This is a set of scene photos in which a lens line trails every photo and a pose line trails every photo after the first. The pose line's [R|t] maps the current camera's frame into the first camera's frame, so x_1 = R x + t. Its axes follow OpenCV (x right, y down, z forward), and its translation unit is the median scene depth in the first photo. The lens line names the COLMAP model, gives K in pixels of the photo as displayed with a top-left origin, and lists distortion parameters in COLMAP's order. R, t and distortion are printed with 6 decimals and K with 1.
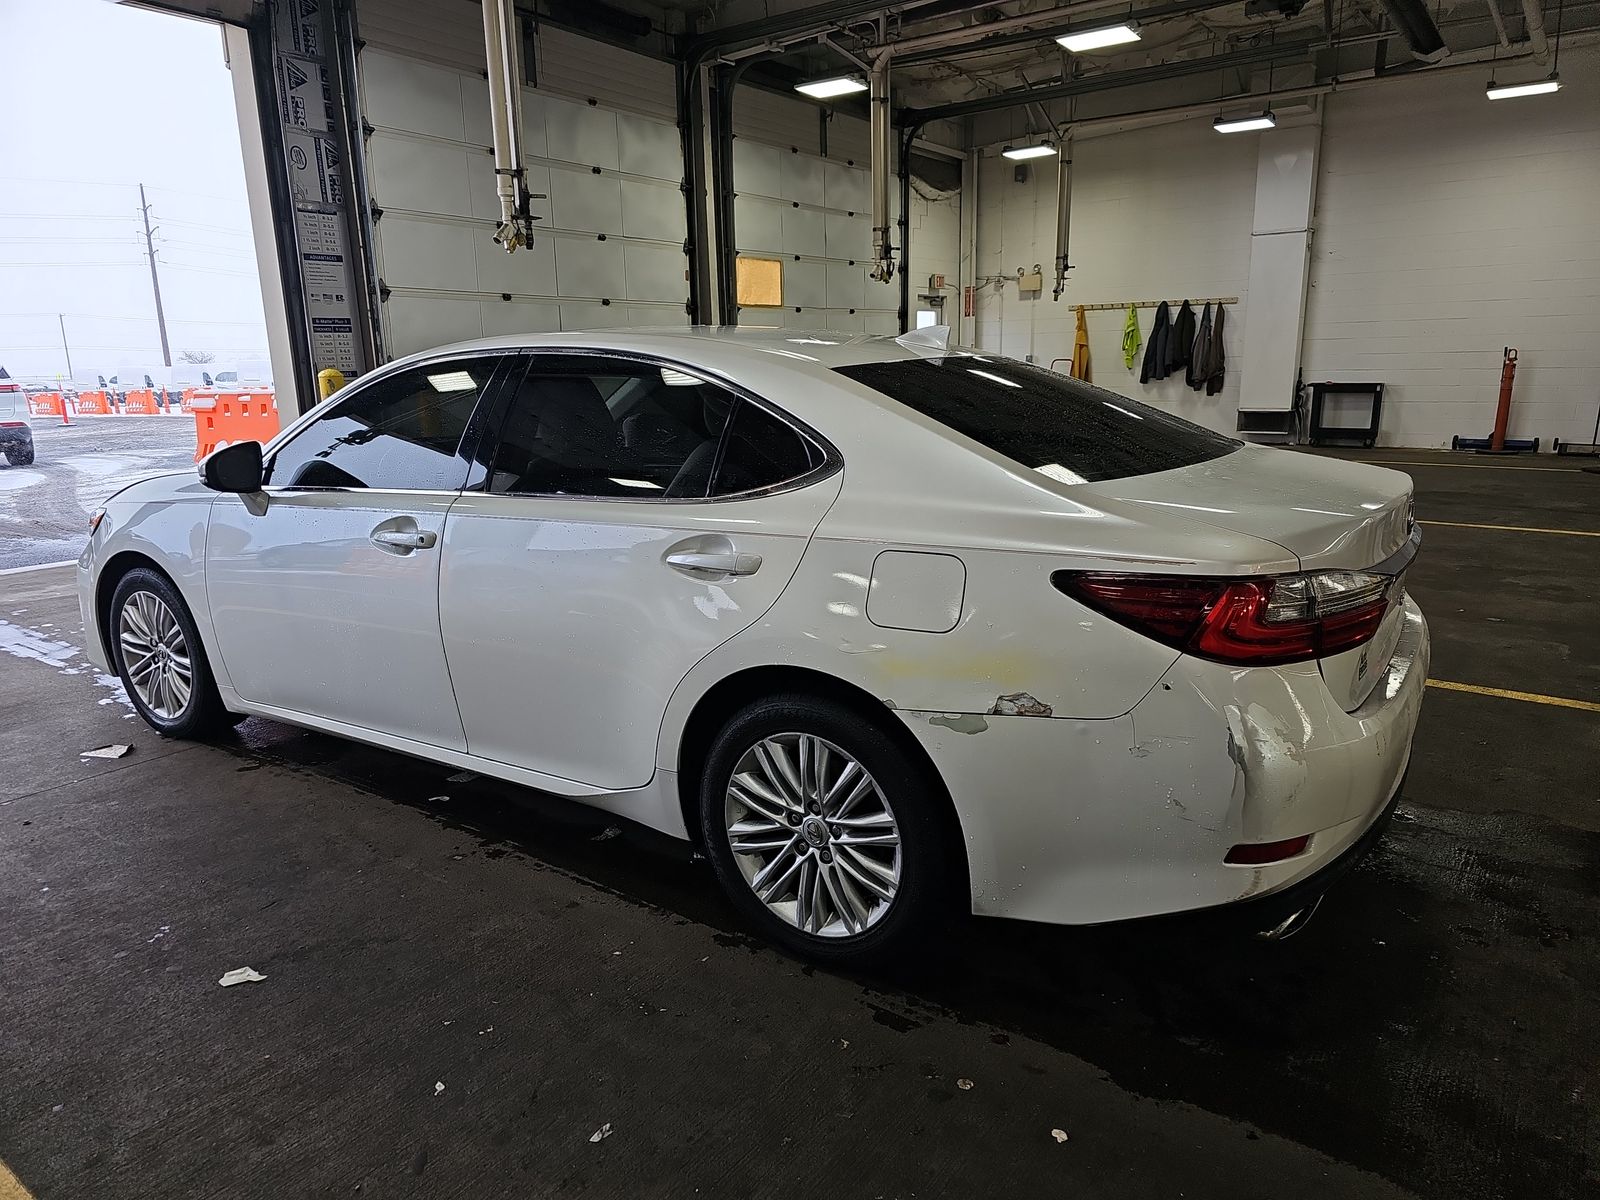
lens RADIAL K [[1052.9, 0, 814.3], [0, 1052.9, 601.1], [0, 0, 1]] dist [0.038725, -0.030365]
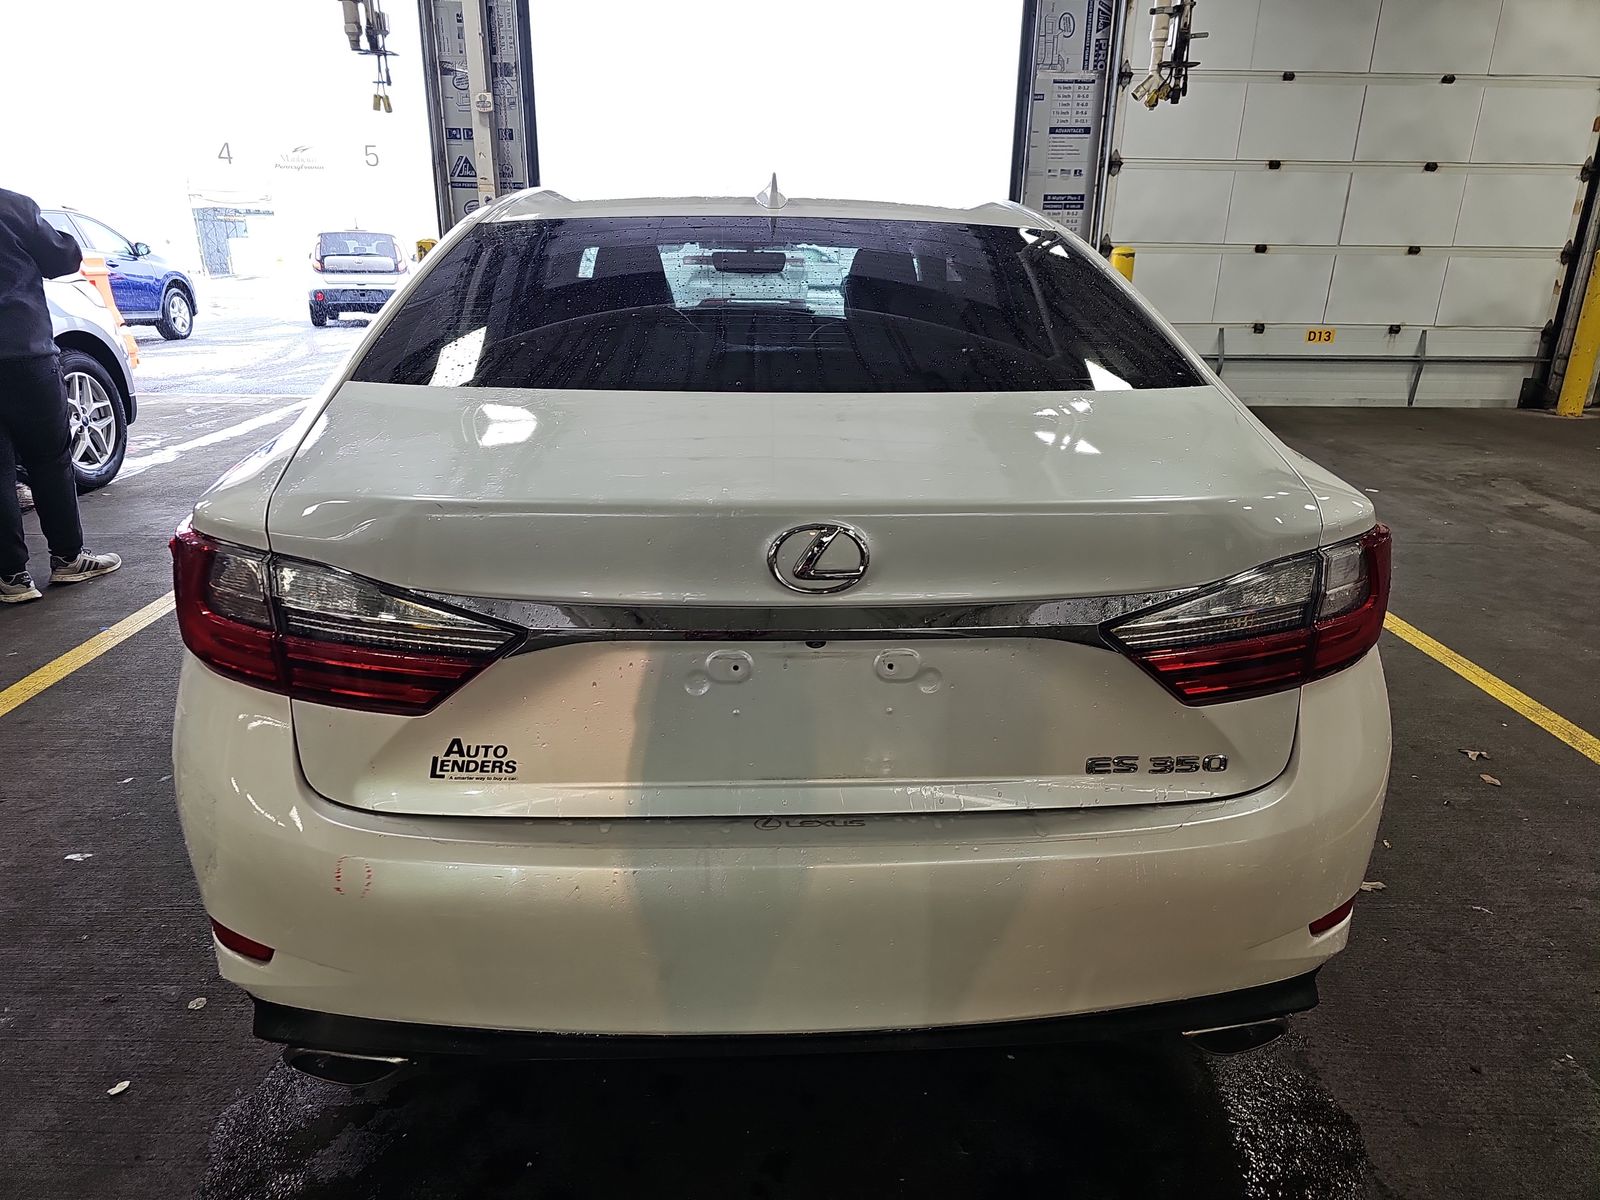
lens RADIAL K [[1052.9, 0, 803.0], [0, 1052.9, 611.8], [0, 0, 1]] dist [0.038725, -0.030365]
pose [[0.620691, 0.275547, -0.734041, 0.231094], [-0.193933, 0.961075, 0.196786, -0.039990], [0.759692, 0.020211, 0.649969, 0.181687]]
